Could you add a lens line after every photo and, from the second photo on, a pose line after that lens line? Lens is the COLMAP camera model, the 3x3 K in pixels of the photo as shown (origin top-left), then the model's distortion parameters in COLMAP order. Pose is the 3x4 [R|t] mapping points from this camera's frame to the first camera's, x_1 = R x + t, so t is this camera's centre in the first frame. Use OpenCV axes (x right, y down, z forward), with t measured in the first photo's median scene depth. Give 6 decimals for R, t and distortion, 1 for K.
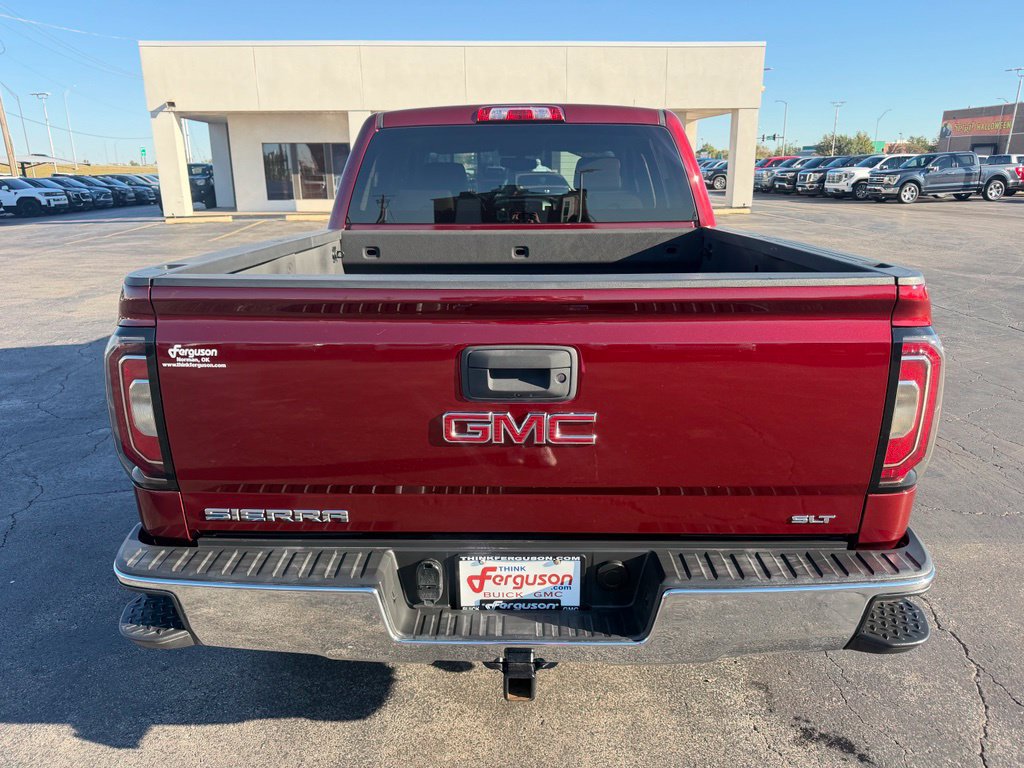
lens RADIAL K [[731.9, 0, 517.2], [0, 731.9, 389.5], [0, 0, 1]] dist [0.035175, -0.029050]
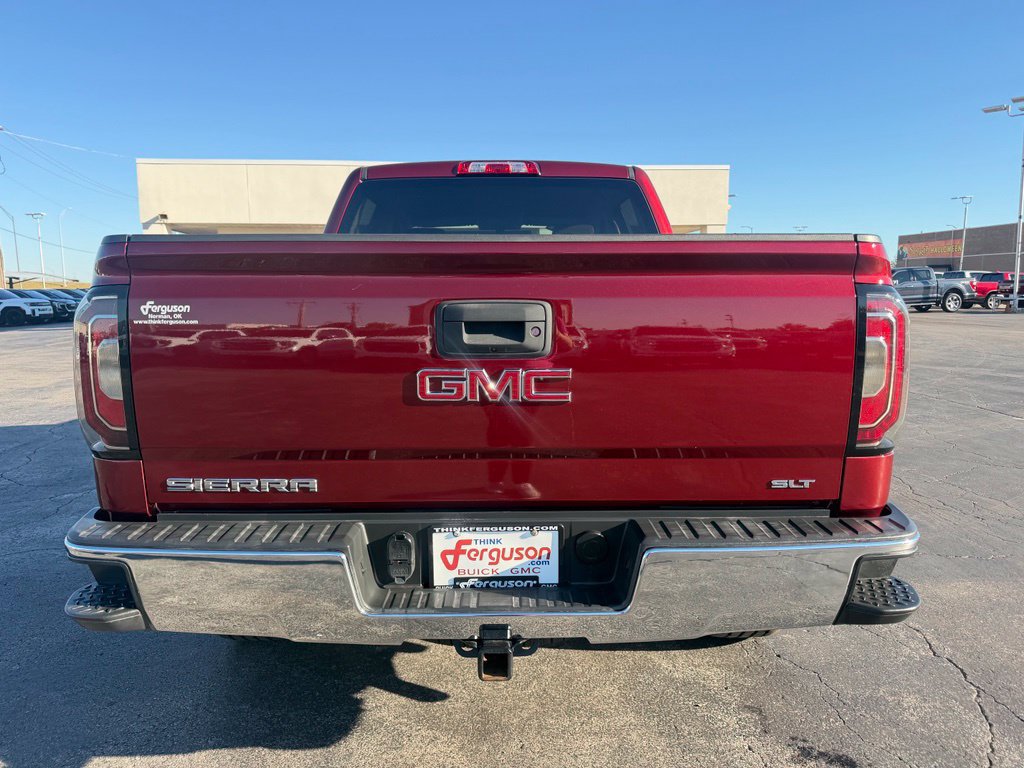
lens RADIAL K [[731.9, 0, 522.0], [0, 731.9, 387.9], [0, 0, 1]] dist [0.035175, -0.029050]
pose [[0.999513, -0.003254, 0.031045, 0.008698], [0.008189, 0.987051, -0.160200, 0.197672], [-0.030121, 0.160377, 0.986596, 0.018505]]
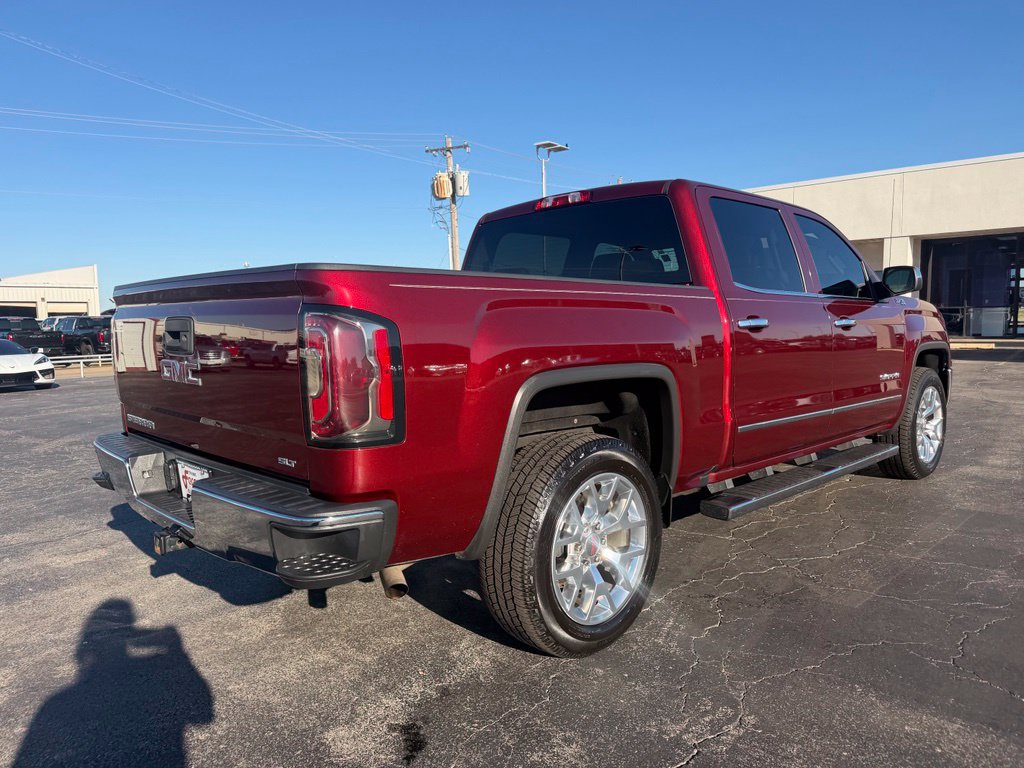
lens RADIAL K [[731.9, 0, 520.8], [0, 731.9, 382.2], [0, 0, 1]] dist [0.035175, -0.029050]
pose [[0.707891, 0.051848, -0.704416, 1.504662], [-0.186736, 0.975555, -0.115853, 0.109633], [0.681190, 0.213551, 0.700268, 0.357757]]
